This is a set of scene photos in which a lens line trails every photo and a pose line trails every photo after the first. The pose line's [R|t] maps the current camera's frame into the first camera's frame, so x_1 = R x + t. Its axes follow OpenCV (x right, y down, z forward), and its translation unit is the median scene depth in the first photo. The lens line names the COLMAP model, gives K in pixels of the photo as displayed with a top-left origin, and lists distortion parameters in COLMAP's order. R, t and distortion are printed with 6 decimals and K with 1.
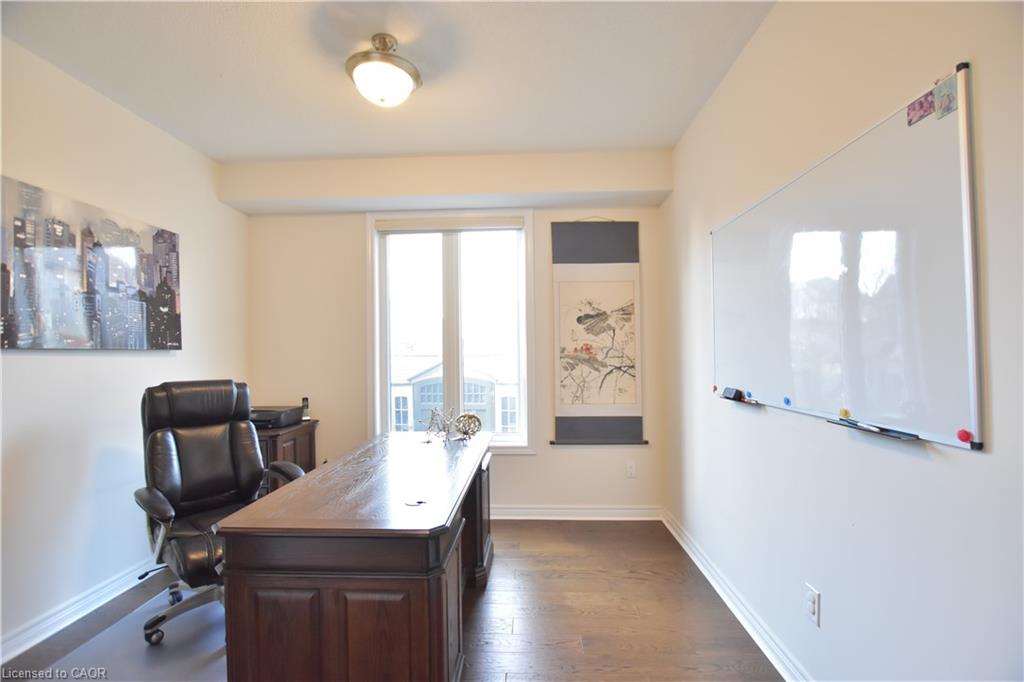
lens RADIAL K [[453.2, 0, 512.8], [0, 453.2, 347.1], [0, 0, 1]] dist [-0.029286, 0.003709]
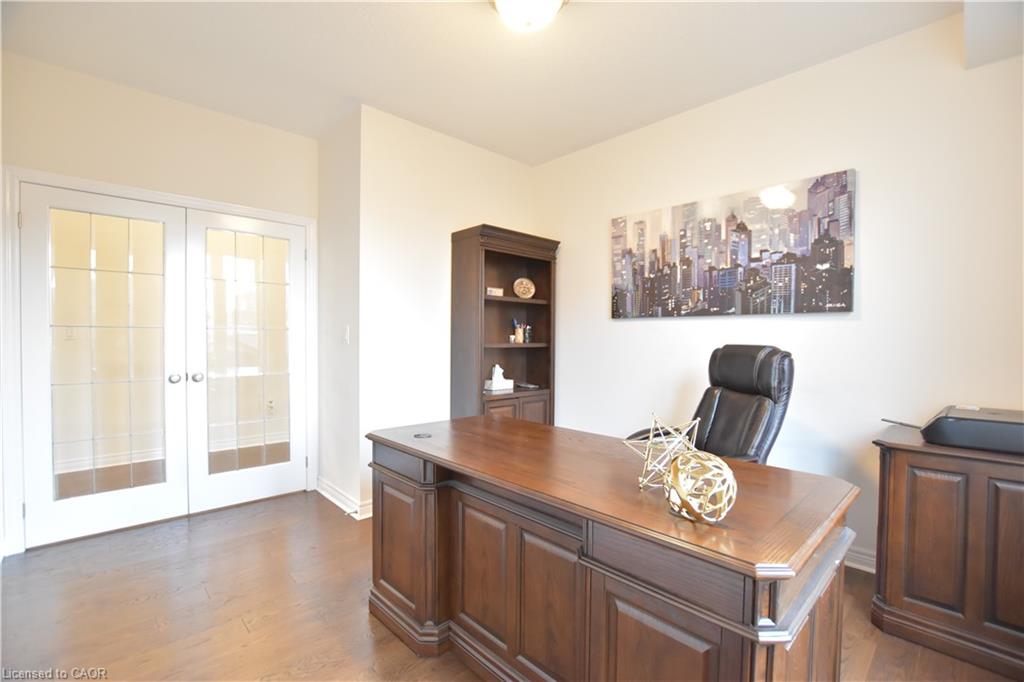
lens RADIAL K [[453.2, 0, 512.3], [0, 453.2, 342.2], [0, 0, 1]] dist [-0.029286, 0.003709]
pose [[-0.692961, 0.016996, -0.720774, 0.304967], [0.011387, 0.999855, 0.012629, 0.050891], [0.720885, 0.000543, -0.693055, 1.273669]]
